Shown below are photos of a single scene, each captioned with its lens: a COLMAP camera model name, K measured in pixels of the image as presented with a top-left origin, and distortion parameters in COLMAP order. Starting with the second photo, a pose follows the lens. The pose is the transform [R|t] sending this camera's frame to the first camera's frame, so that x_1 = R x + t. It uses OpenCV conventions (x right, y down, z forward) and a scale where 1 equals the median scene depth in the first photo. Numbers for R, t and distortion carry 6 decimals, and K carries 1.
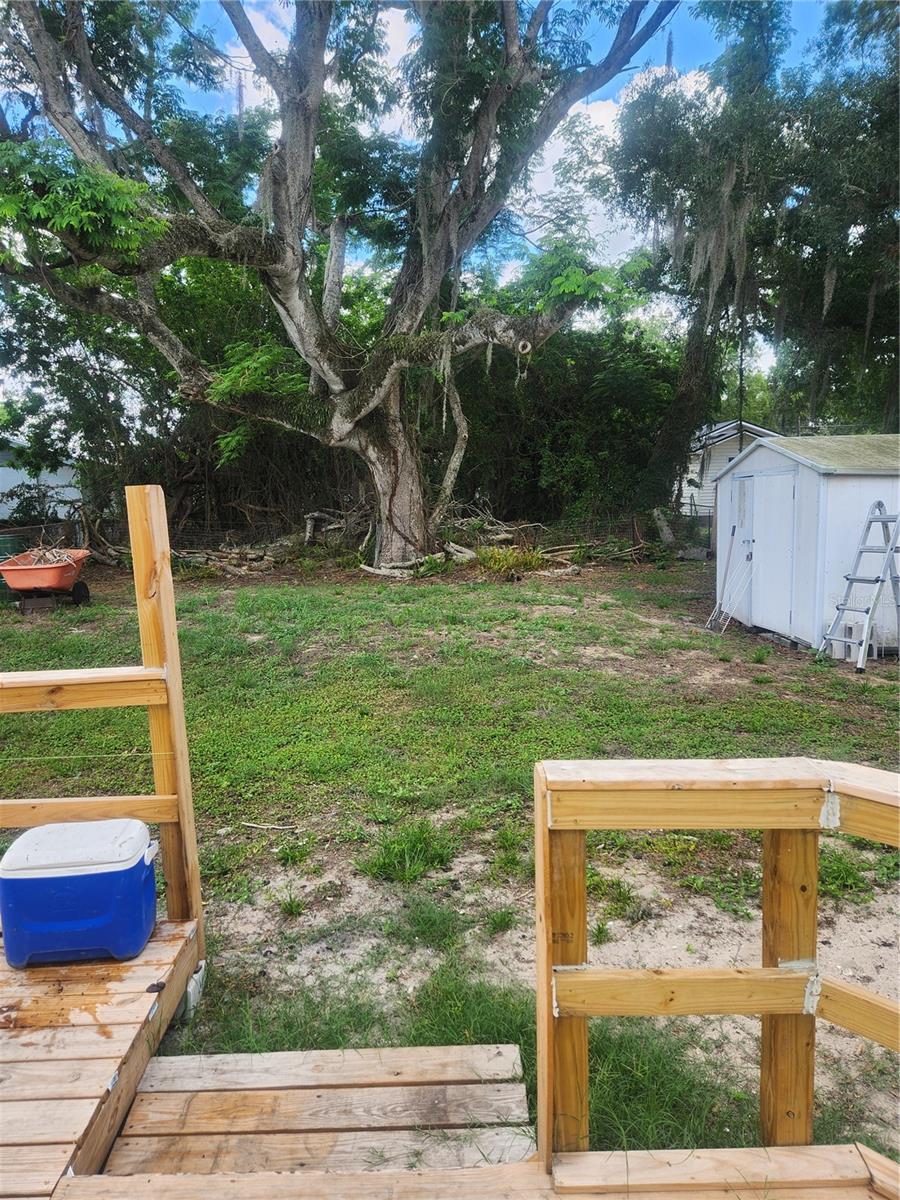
lens RADIAL K [[824.9, 0, 449.9], [0, 824.9, 607.1], [0, 0, 1]] dist [0.087564, -0.085788]
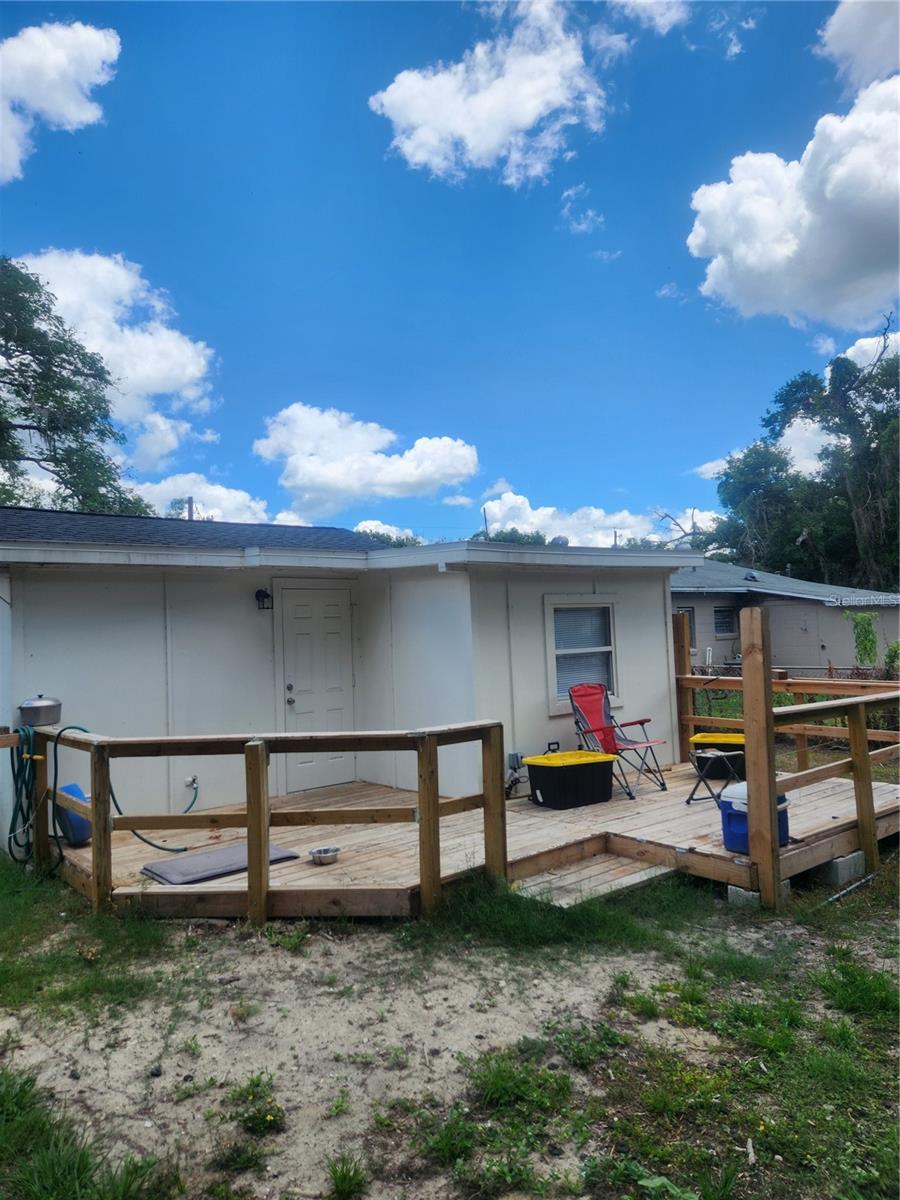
lens RADIAL K [[824.9, 0, 449.9], [0, 824.9, 607.1], [0, 0, 1]] dist [0.087564, -0.085788]
pose [[-0.780661, 0.040795, -0.623622, 0.261783], [-0.032067, 0.993938, 0.105162, -0.064924], [0.624131, 0.102094, -0.774620, 0.405543]]
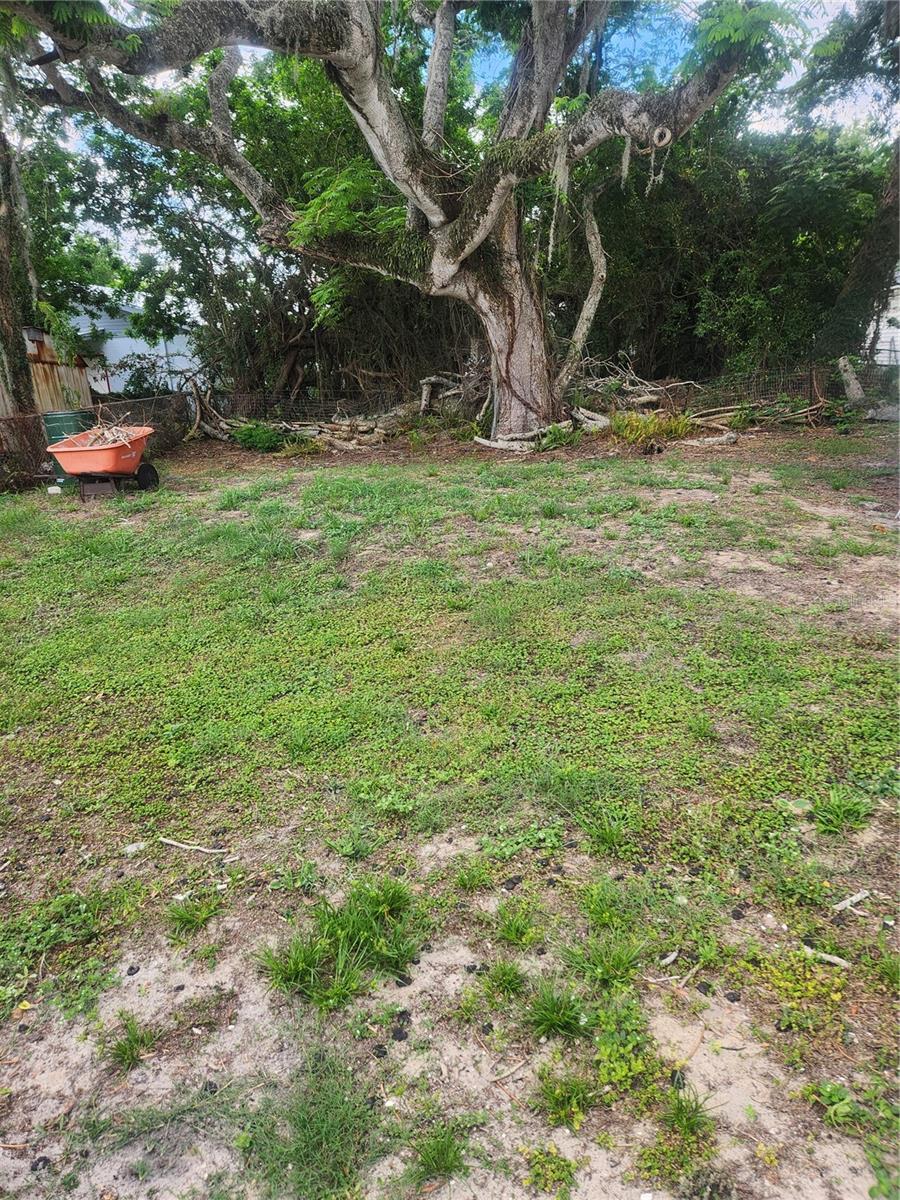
lens RADIAL K [[824.9, 0, 449.9], [0, 824.9, 607.1], [0, 0, 1]] dist [0.087564, -0.085788]
pose [[0.982684, 0.023008, -0.183857, 0.038684], [0.006550, 0.987327, 0.158563, -0.014478], [0.185175, -0.157021, 0.970080, 0.129155]]
